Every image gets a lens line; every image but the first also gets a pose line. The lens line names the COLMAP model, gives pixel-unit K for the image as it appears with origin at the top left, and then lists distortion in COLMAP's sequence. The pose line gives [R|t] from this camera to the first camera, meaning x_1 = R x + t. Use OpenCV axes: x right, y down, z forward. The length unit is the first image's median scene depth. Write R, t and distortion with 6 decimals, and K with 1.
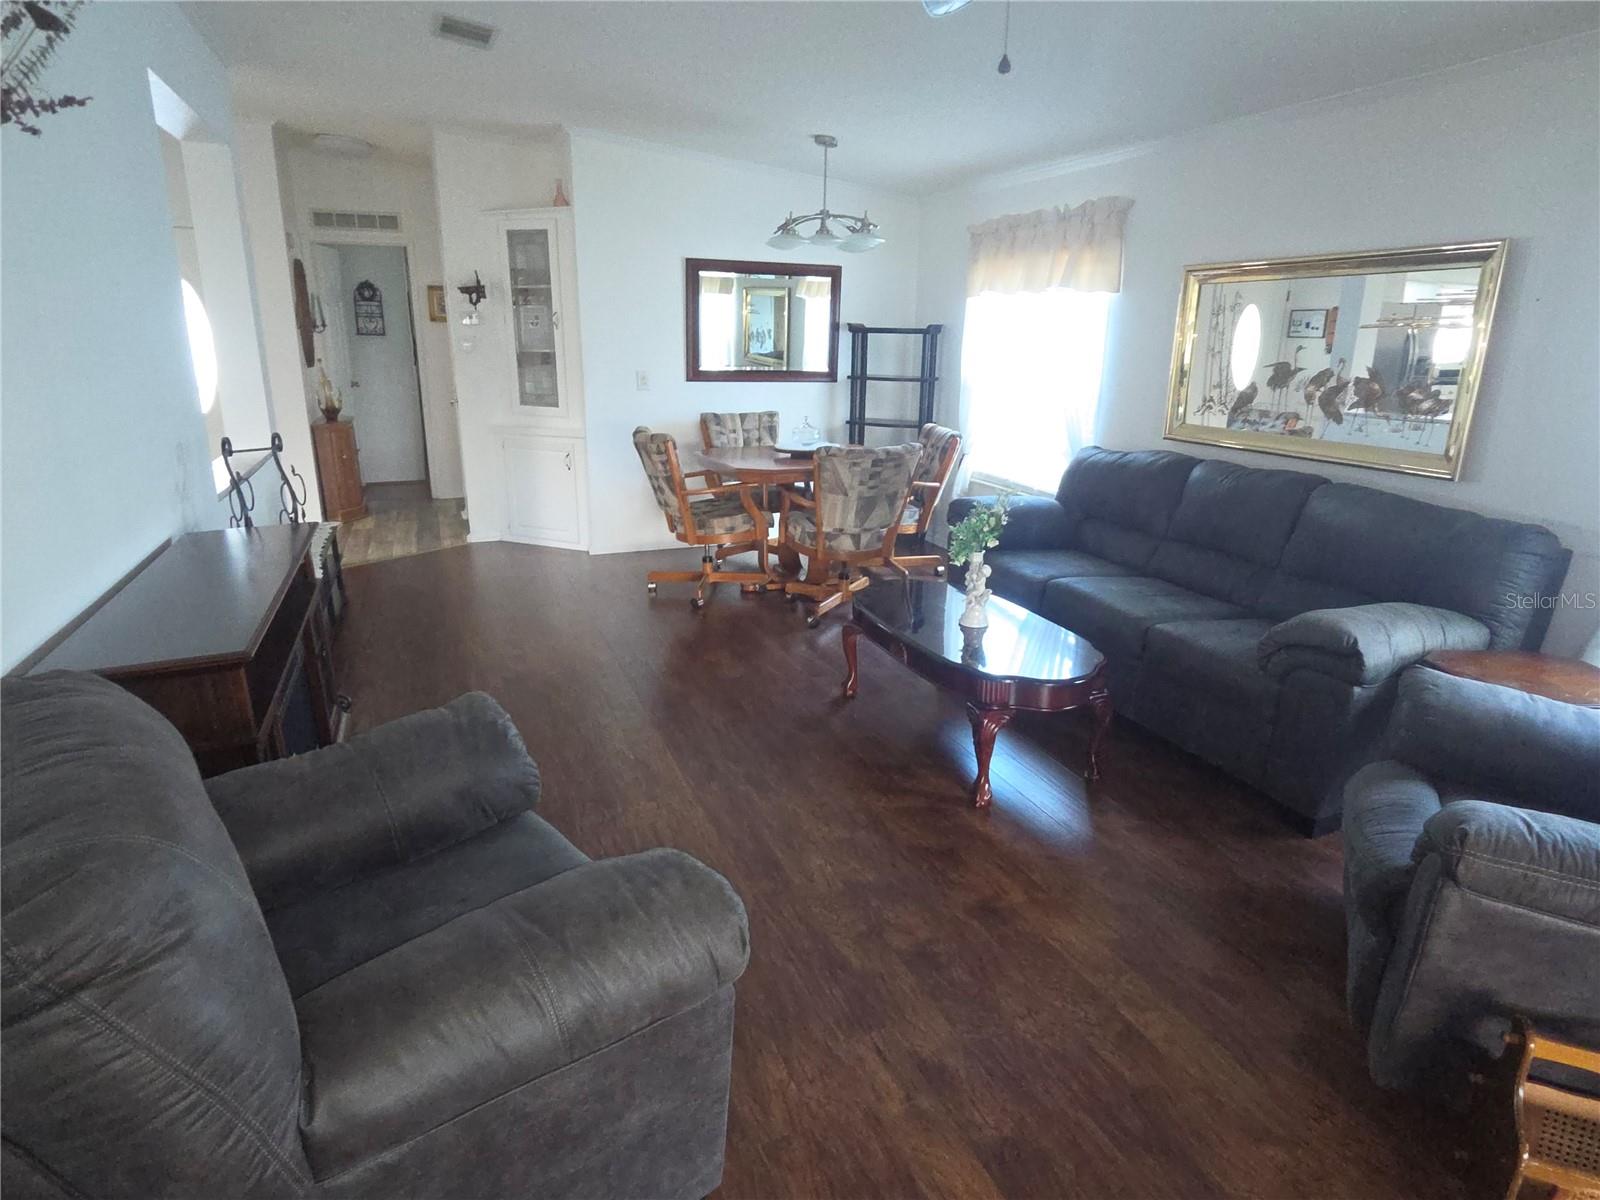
lens RADIAL K [[929.6, 0, 807.1], [0, 929.6, 600.7], [0, 0, 1]] dist [-0.001387, -0.000854]
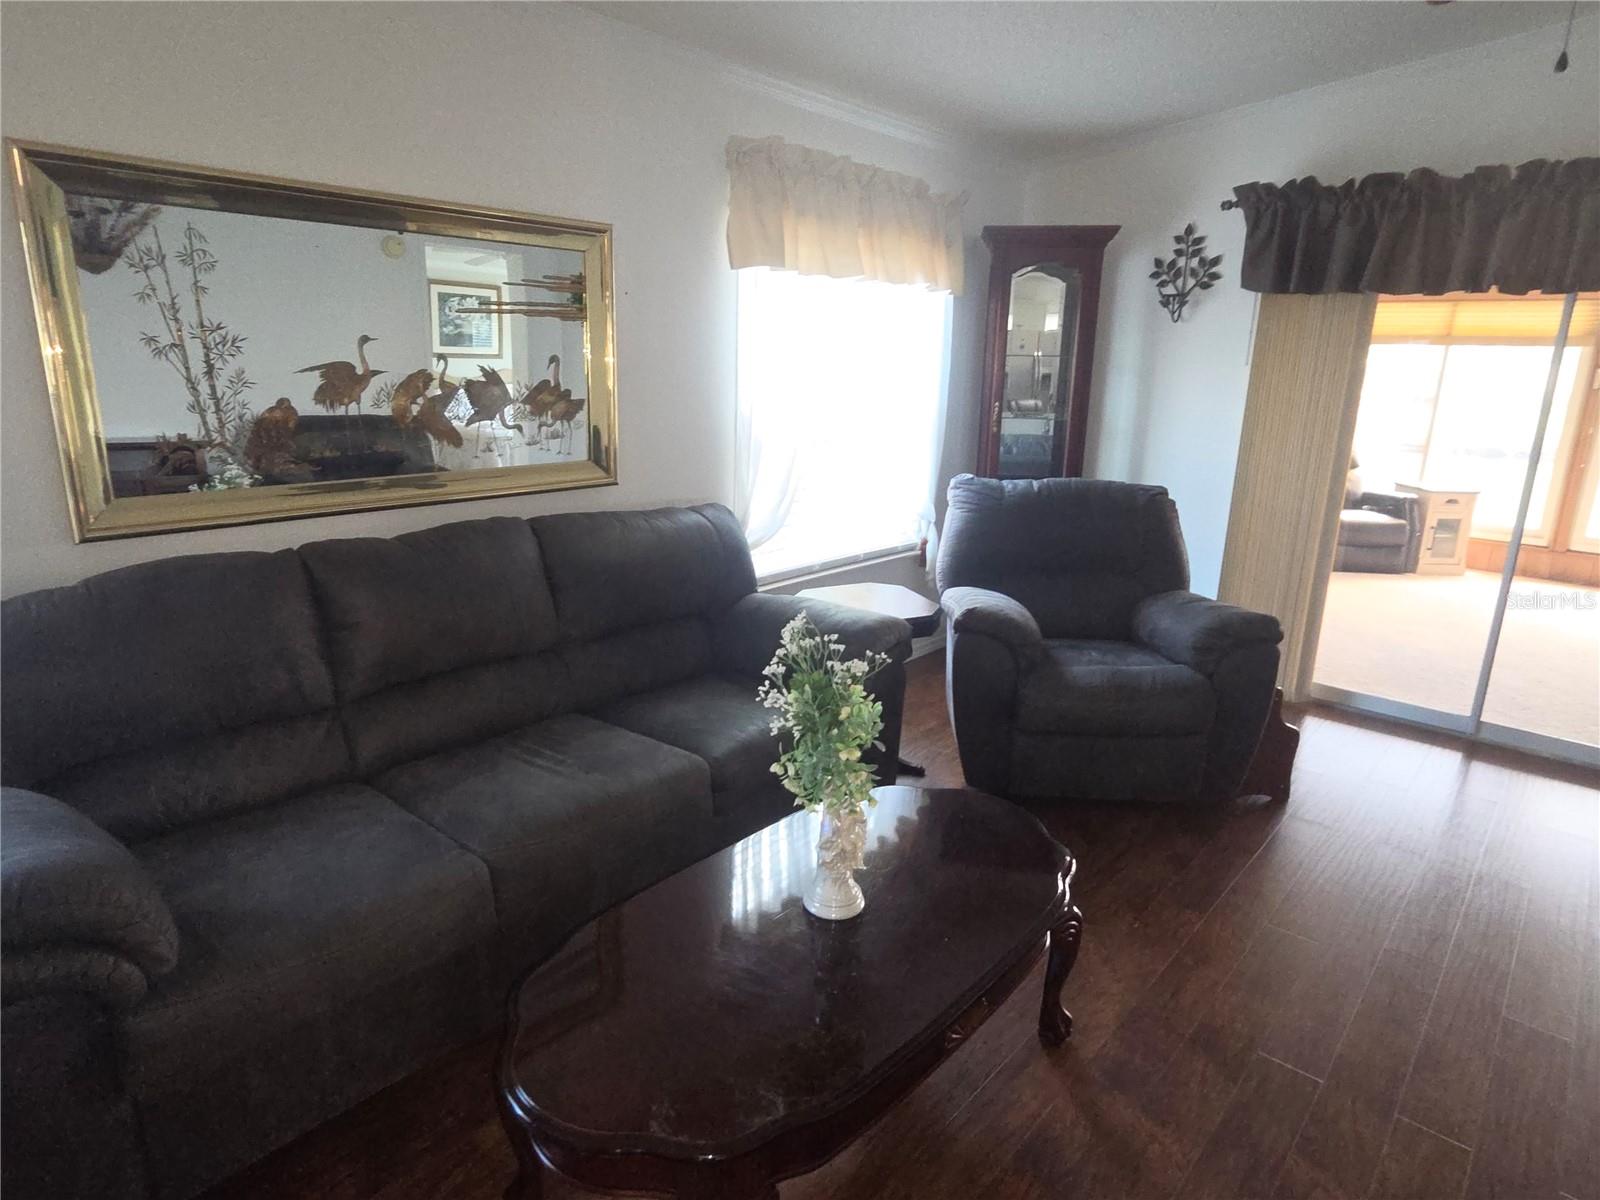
lens RADIAL K [[929.6, 0, 807.1], [0, 929.6, 592.0], [0, 0, 1]] dist [-0.001387, -0.000854]
pose [[-0.452369, -0.244989, 0.857521, -0.176992], [0.215406, 0.903046, 0.371629, -0.275901], [-0.865426, 0.352829, -0.355738, 0.986767]]
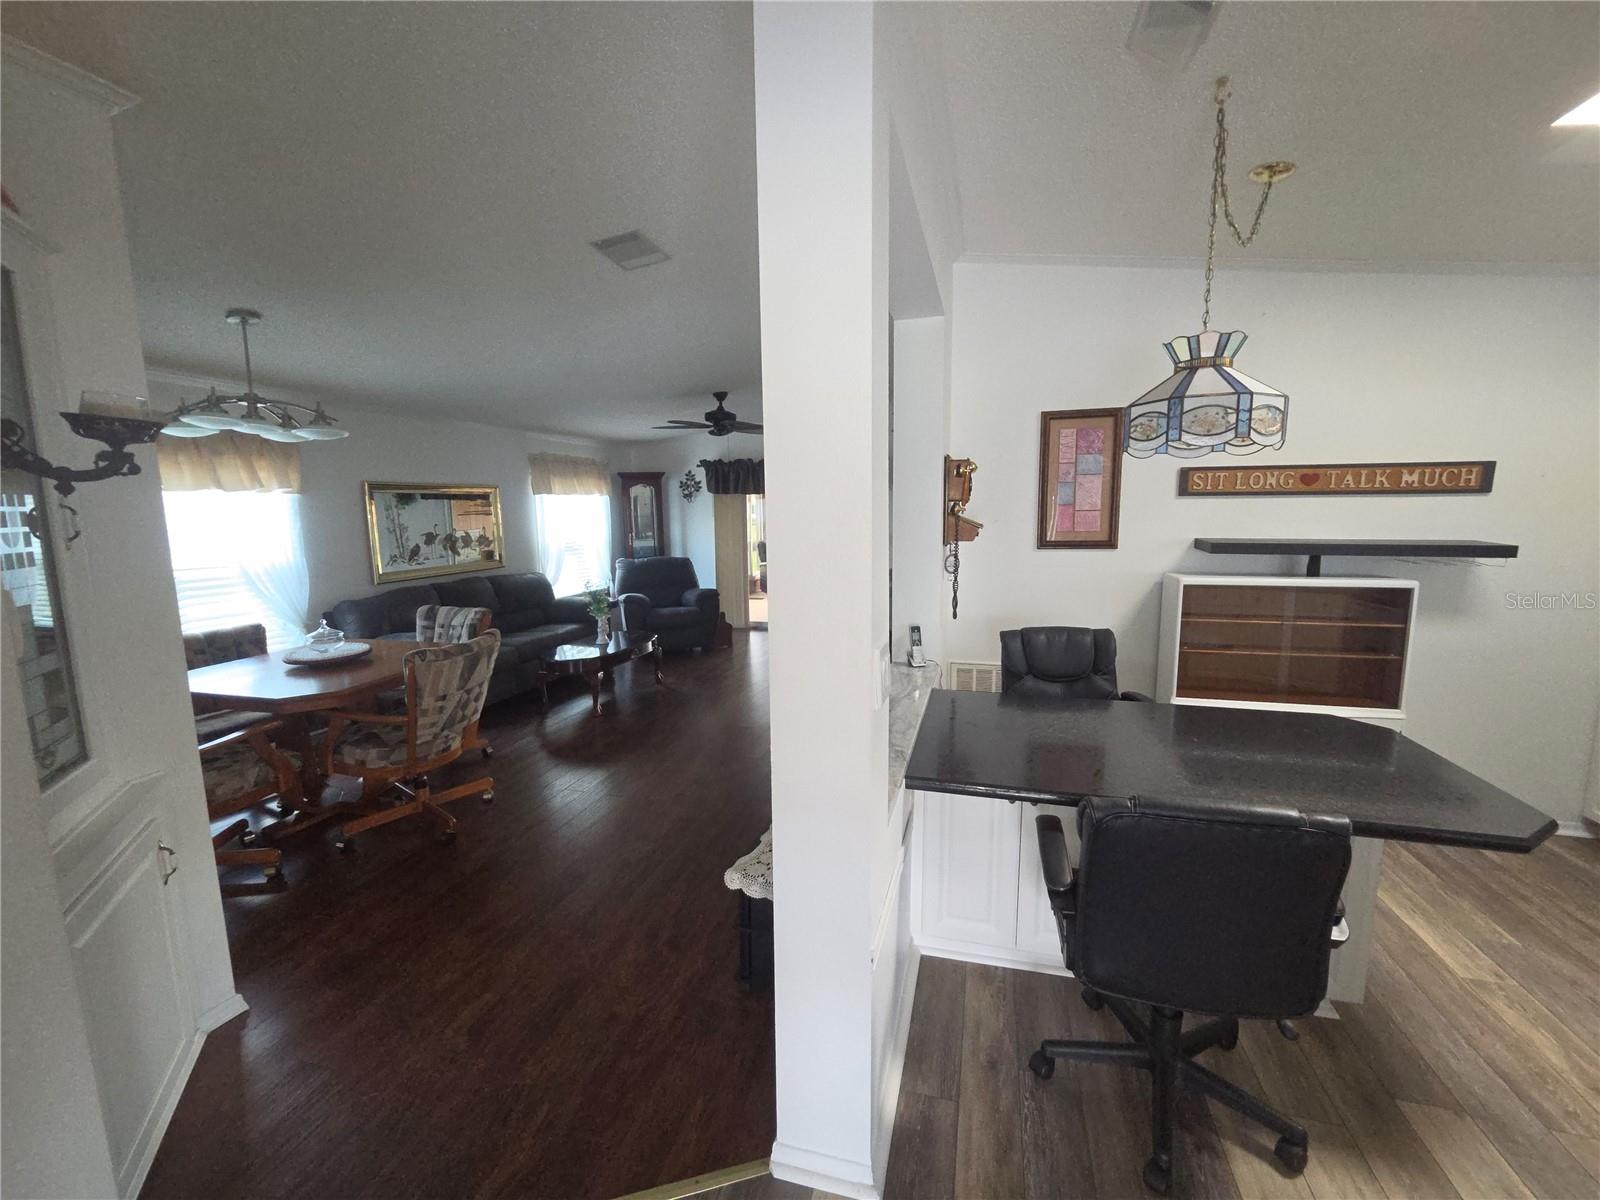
lens RADIAL K [[663.1, 0, 805.3], [0, 663.1, 597.3], [0, 0, 1]] dist [-0.002945, 0.001046]
pose [[-0.792074, -0.088175, 0.604023, -1.029410], [0.170737, 0.918016, 0.357905, -0.499675], [-0.586061, 0.386617, -0.712082, 1.586273]]
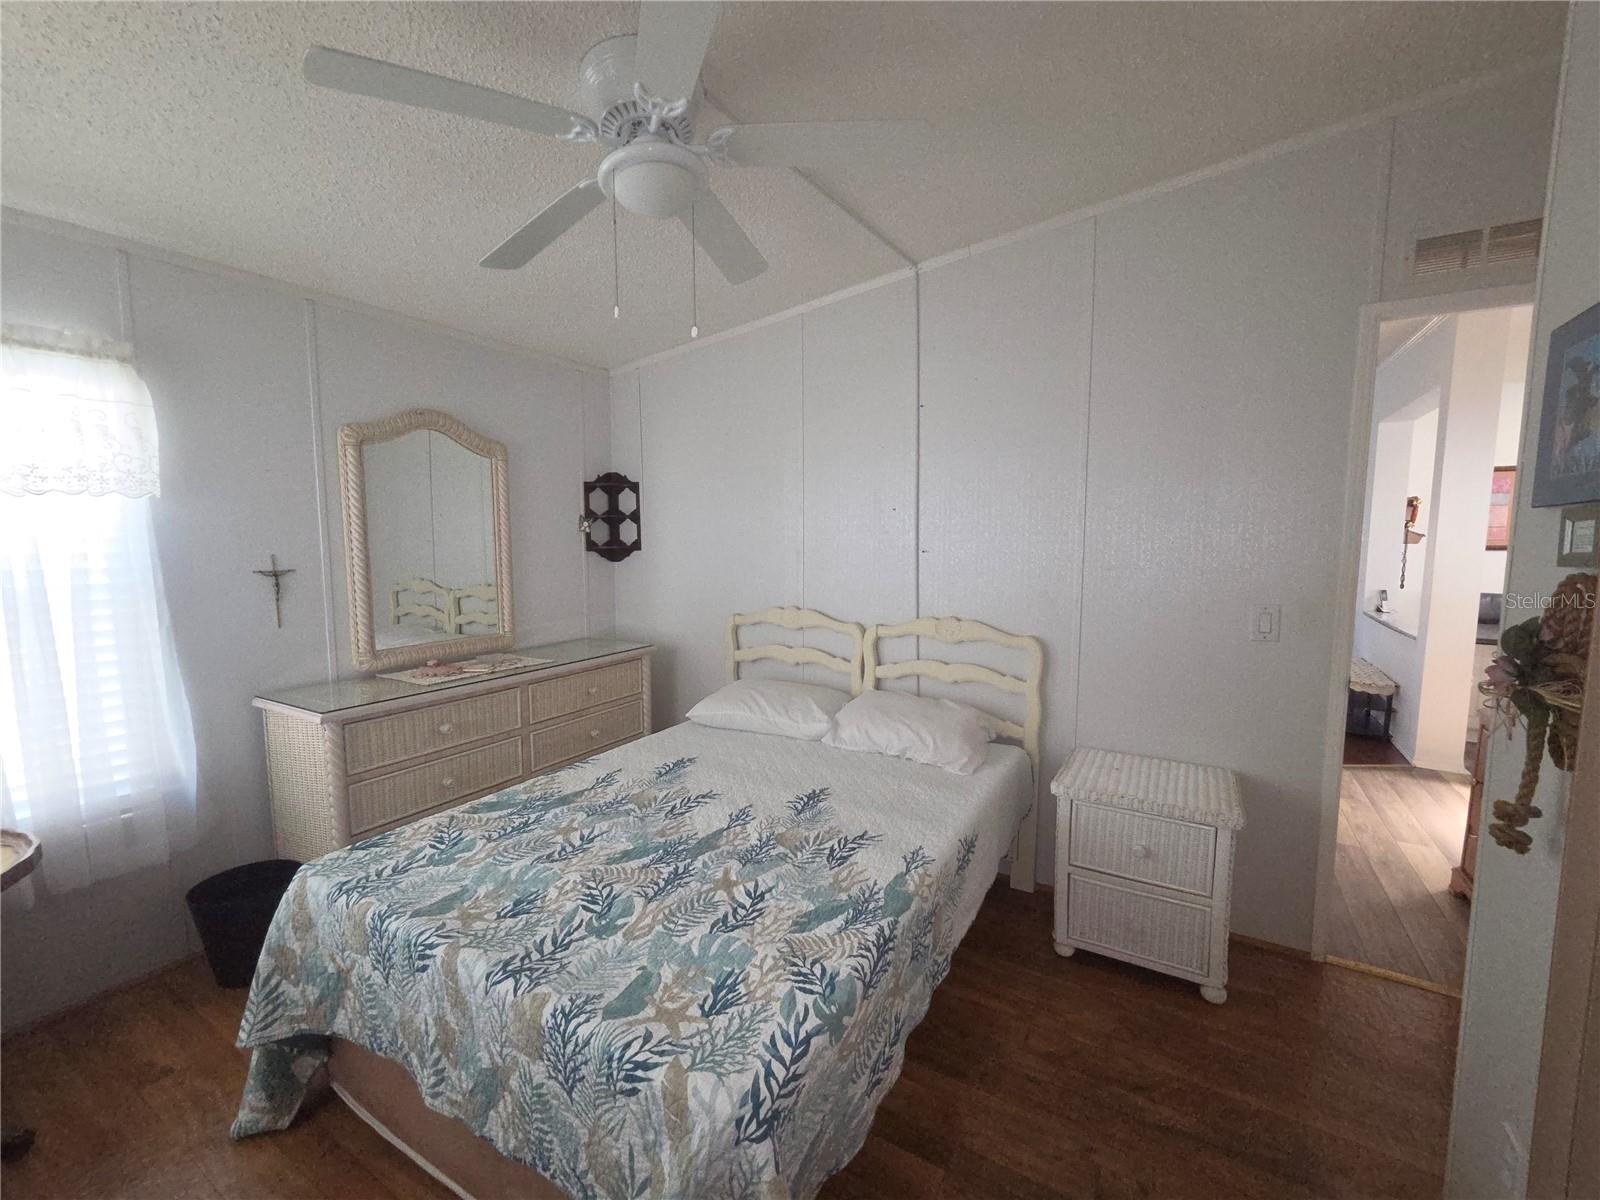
lens RADIAL K [[663.1, 0, 798.0], [0, 663.1, 602.2], [0, 0, 1]] dist [-0.002945, 0.001046]
pose [[-0.591105, -0.092918, 0.801225, -1.057869], [0.222803, 0.935885, 0.272908, -0.810883], [-0.775212, 0.339832, -0.532504, 2.717082]]
